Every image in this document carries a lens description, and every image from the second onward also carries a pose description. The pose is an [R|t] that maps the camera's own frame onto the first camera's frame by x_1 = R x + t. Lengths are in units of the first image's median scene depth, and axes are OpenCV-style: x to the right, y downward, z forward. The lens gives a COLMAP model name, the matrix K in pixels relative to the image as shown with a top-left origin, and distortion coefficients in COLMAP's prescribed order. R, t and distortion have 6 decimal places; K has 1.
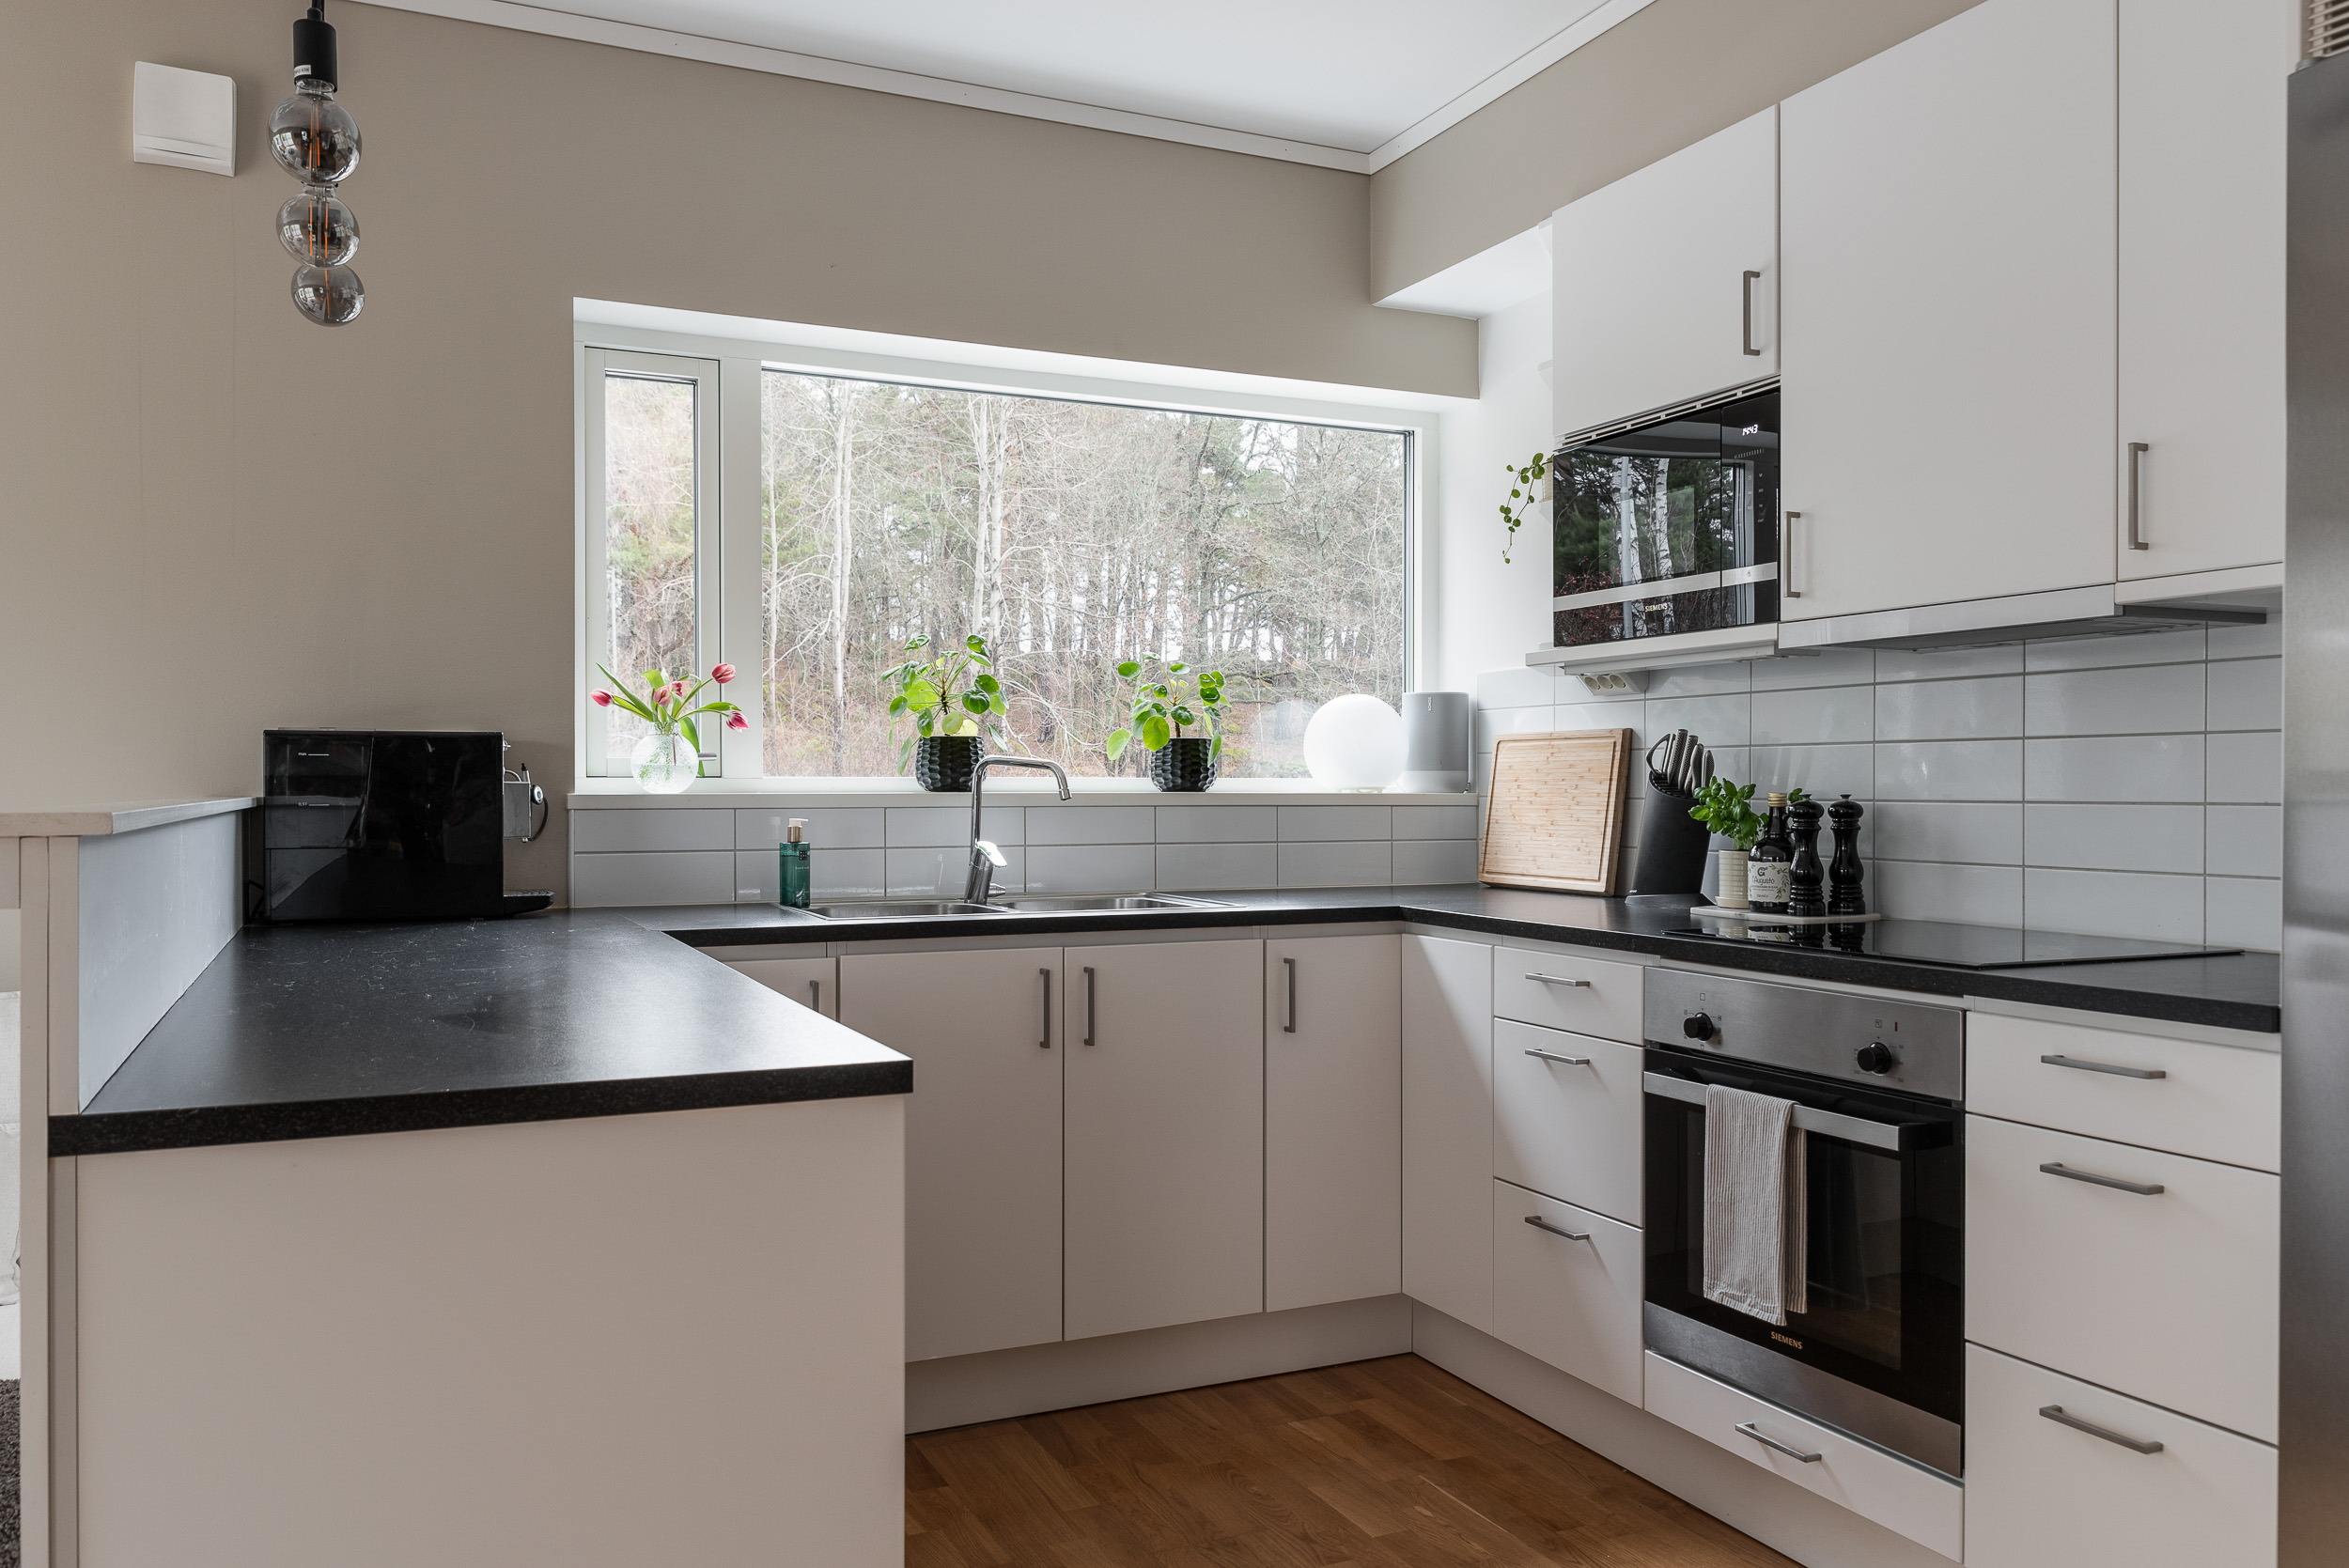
lens RADIAL K [[1743.9, 0, 1169.3], [0, 1743.9, 797.2], [0, 0, 1]] dist [0.003163, -0.000484]
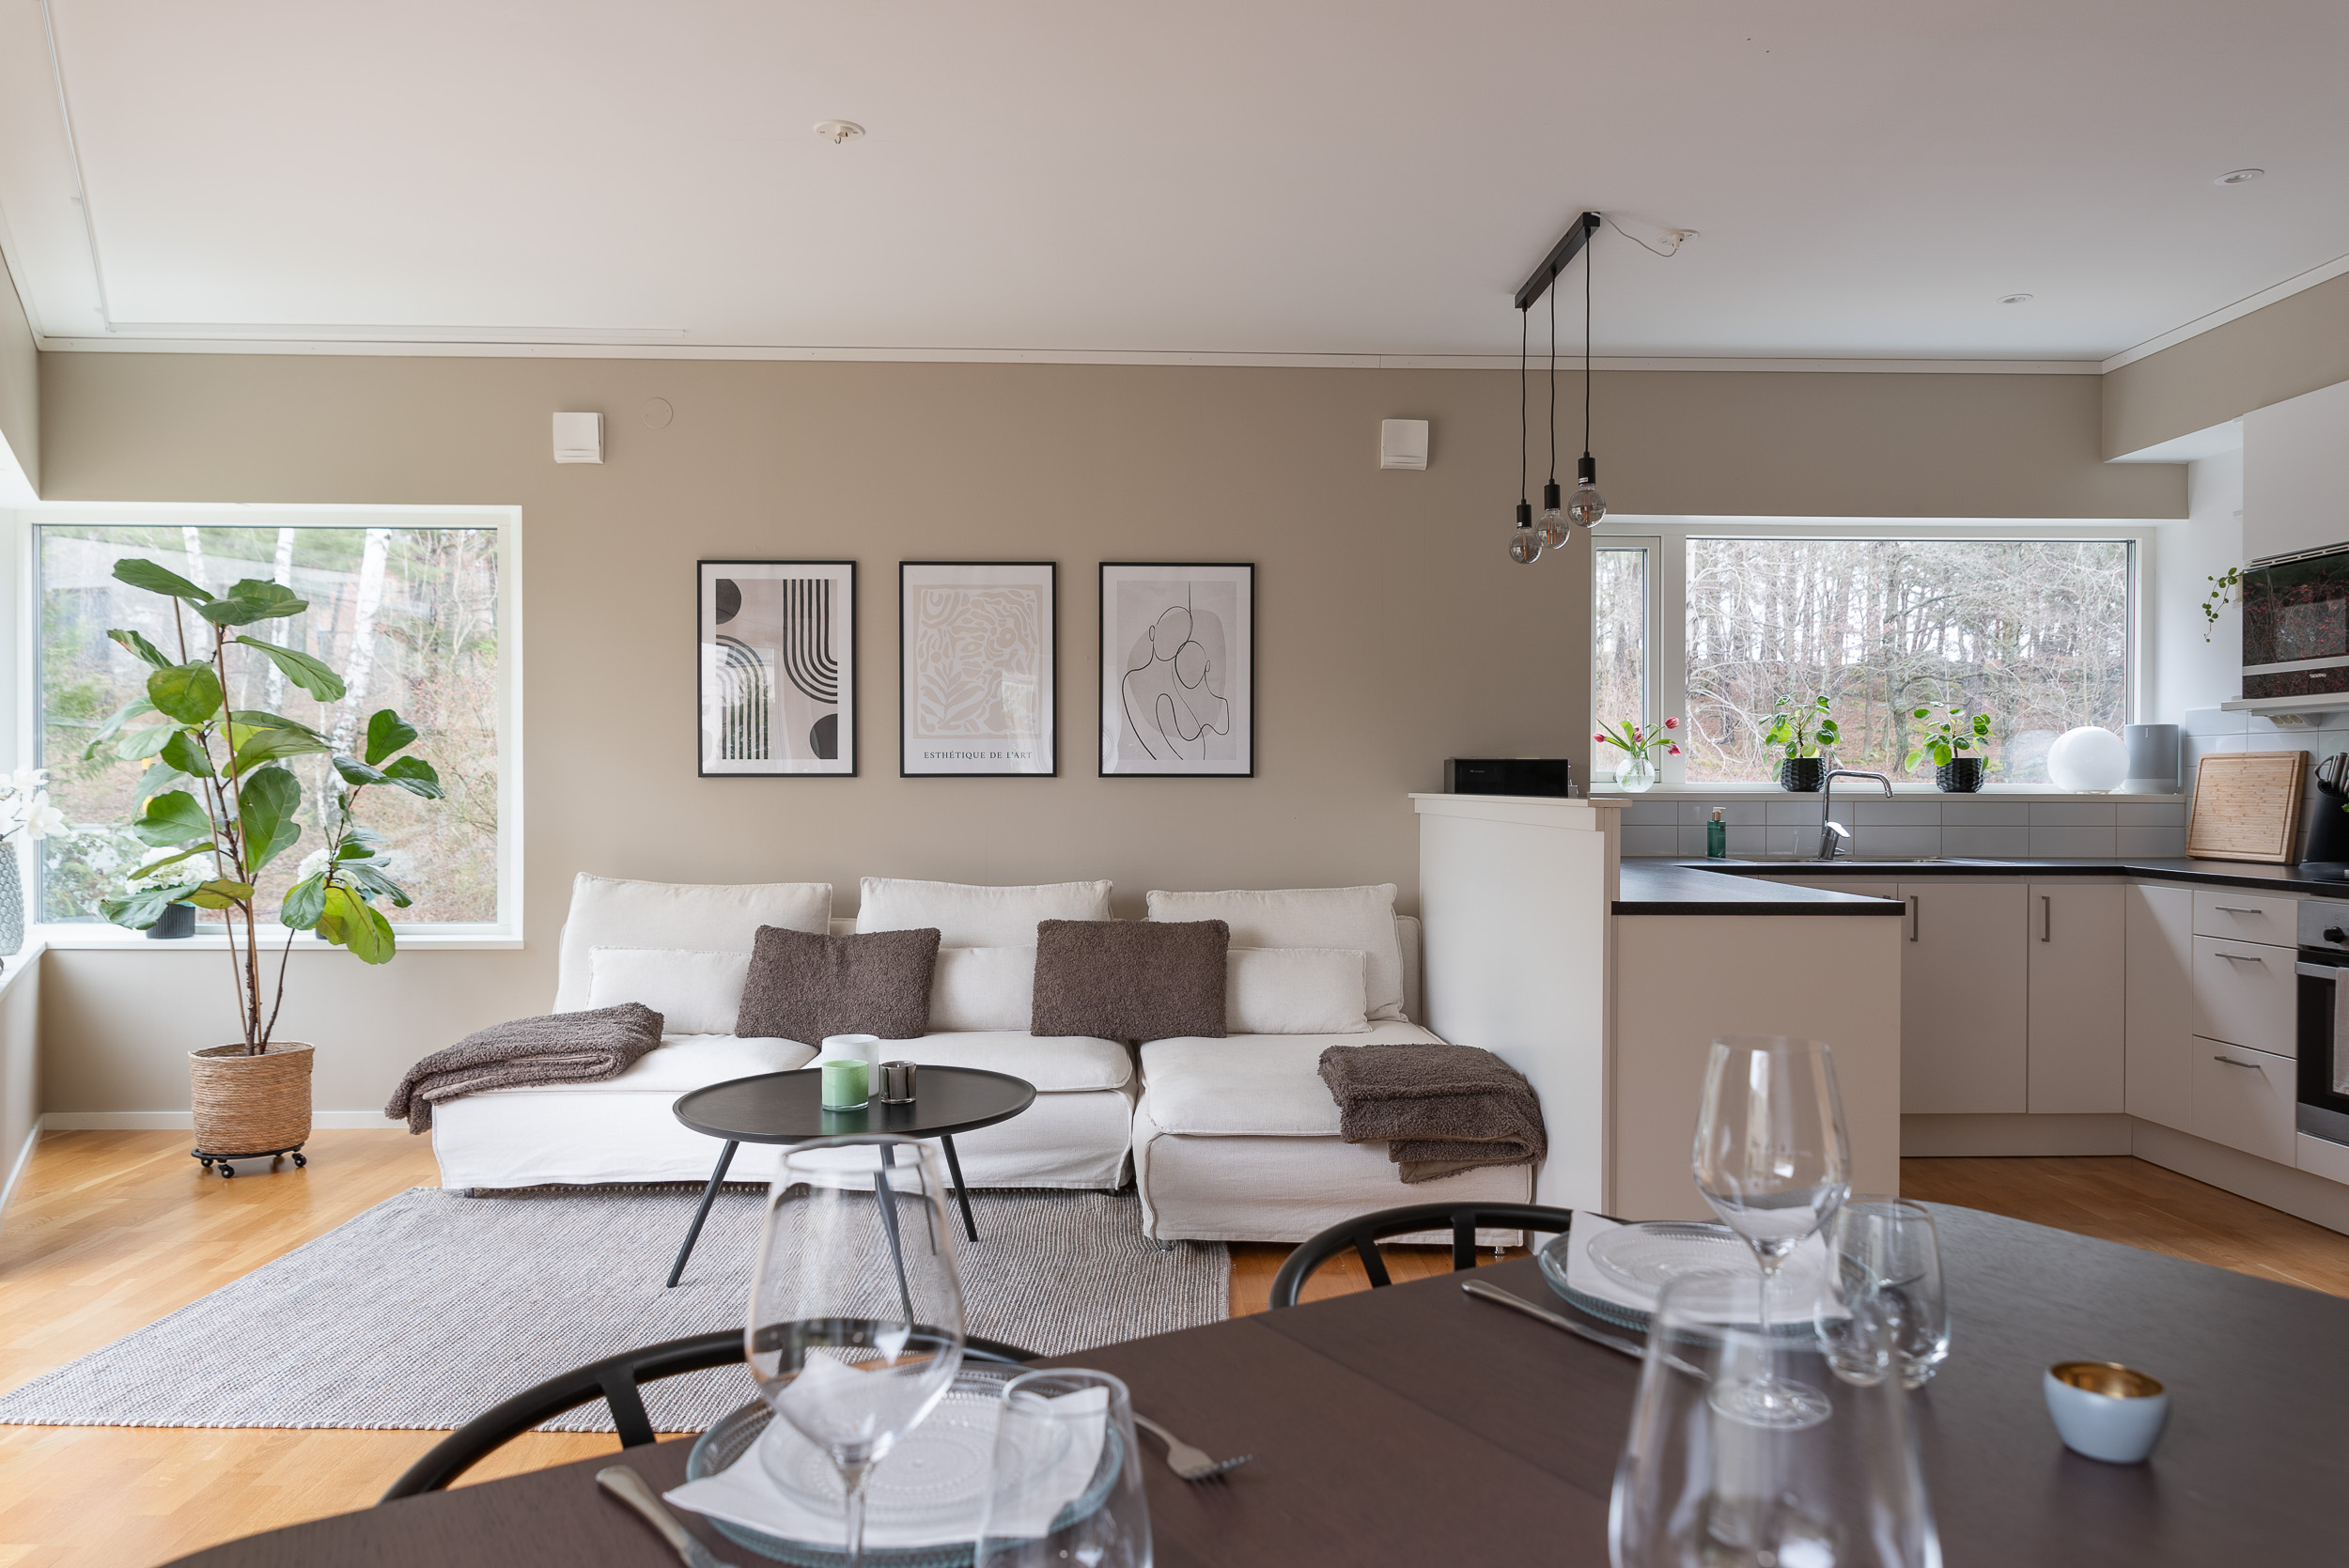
lens RADIAL K [[1591.5, 0, 1167.7], [0, 1591.5, 792.8], [0, 0, 1]] dist [0.006360, 0.002036]
pose [[0.921152, 0.005175, -0.389170, -0.098635], [-0.005305, 0.999986, 0.000739, -0.000104], [0.389168, 0.001384, 0.921166, -0.632770]]
